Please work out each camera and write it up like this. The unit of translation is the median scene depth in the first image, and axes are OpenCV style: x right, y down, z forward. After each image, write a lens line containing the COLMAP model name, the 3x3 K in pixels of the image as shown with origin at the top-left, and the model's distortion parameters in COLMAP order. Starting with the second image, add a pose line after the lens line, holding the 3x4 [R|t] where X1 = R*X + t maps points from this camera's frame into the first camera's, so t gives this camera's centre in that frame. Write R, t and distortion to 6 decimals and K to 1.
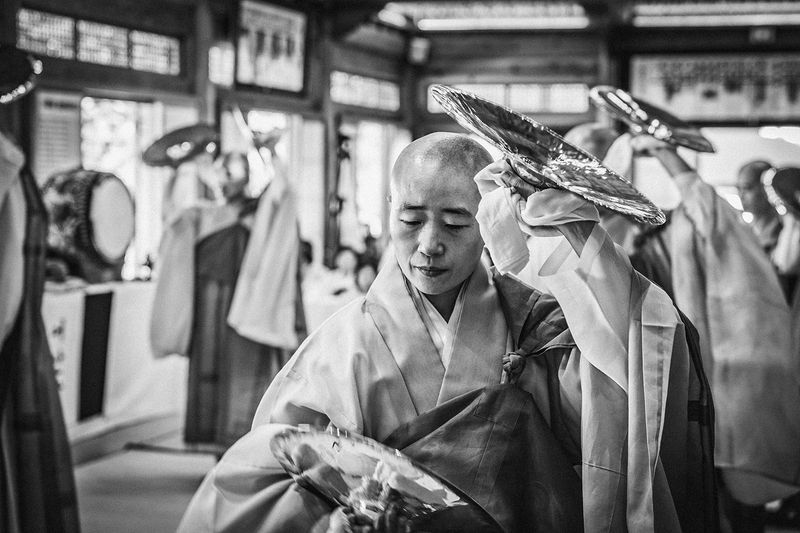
lens RADIAL K [[1551.1, 0, 400.0], [0, 1551.1, 266.5], [0, 0, 1]] dist [0.001803, -0.167702]
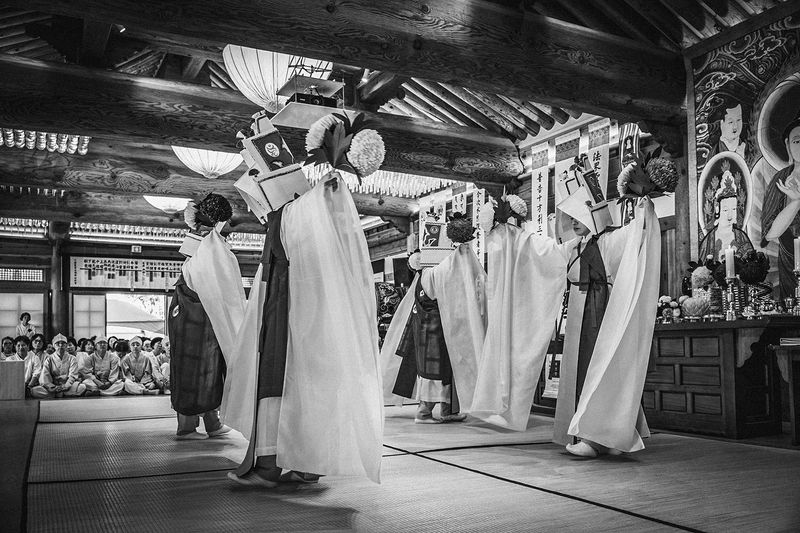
lens RADIAL K [[705.9, 0, 381.7], [0, 705.9, 321.8], [0, 0, 1]] dist [-0.000107, 0.006829]
pose [[0.723325, 0.005948, 0.690482, -0.216825], [0.057140, 0.996018, -0.068438, 0.039989], [-0.688140, 0.088957, 0.720104, 0.087878]]
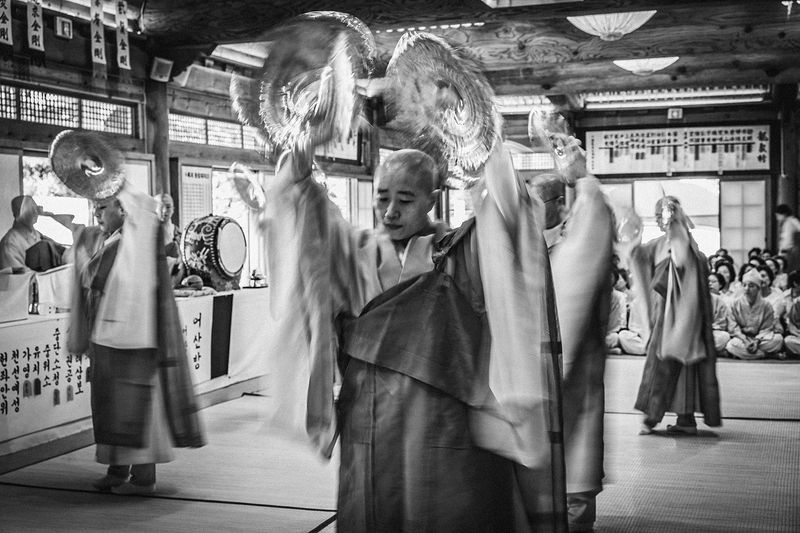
lens RADIAL K [[1114.0, 0, 400.0], [0, 1114.0, 266.5], [0, 0, 1]] dist [0.012647, 0.036125]
pose [[0.999165, -0.021141, -0.034961, 0.011330], [0.020609, 0.999667, -0.015520, 0.004497], [0.035277, 0.014787, 0.999268, -0.055531]]
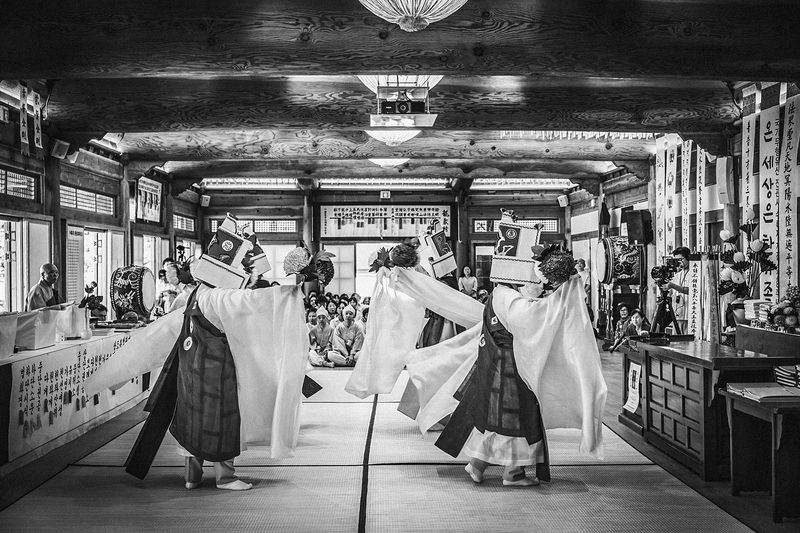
lens RADIAL K [[905.7, 0, 400.0], [0, 905.7, 266.5], [0, 0, 1]] dist [0.005685, 0.008887]
pose [[0.948638, -0.012452, 0.316118, -0.133574], [0.030721, 0.998129, -0.052873, 0.005219], [-0.314868, 0.059869, 0.947246, -0.118911]]
